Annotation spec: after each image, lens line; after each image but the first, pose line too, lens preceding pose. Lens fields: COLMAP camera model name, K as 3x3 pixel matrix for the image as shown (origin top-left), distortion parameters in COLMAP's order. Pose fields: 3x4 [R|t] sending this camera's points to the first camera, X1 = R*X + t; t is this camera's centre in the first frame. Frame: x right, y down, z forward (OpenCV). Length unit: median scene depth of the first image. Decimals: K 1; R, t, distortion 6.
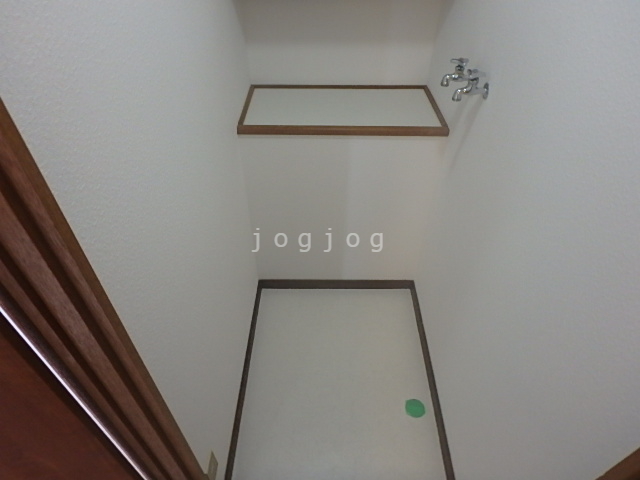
lens RADIAL K [[402.3, 0, 320.0], [0, 402.3, 240.0], [0, 0, 1]] dist [-0.005927, -0.000250]
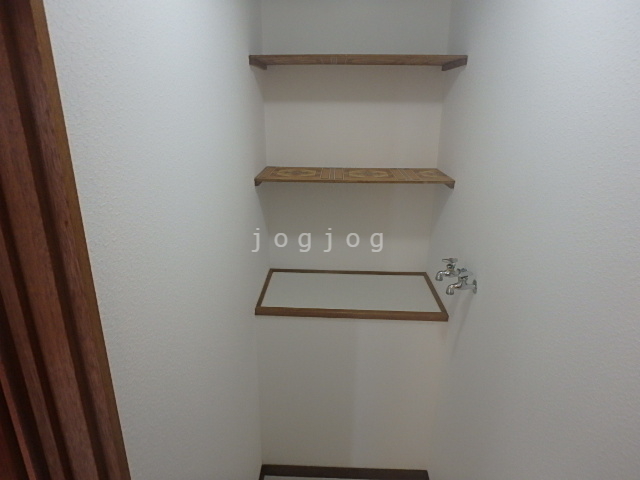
lens RADIAL K [[402.3, 0, 320.0], [0, 402.3, 240.0], [0, 0, 1]] dist [-0.005927, -0.000250]
pose [[0.999417, 0.018923, -0.028414, 0.000113], [-0.028650, 0.917510, -0.396680, -0.022706], [0.018564, 0.397263, 0.917517, -0.107894]]
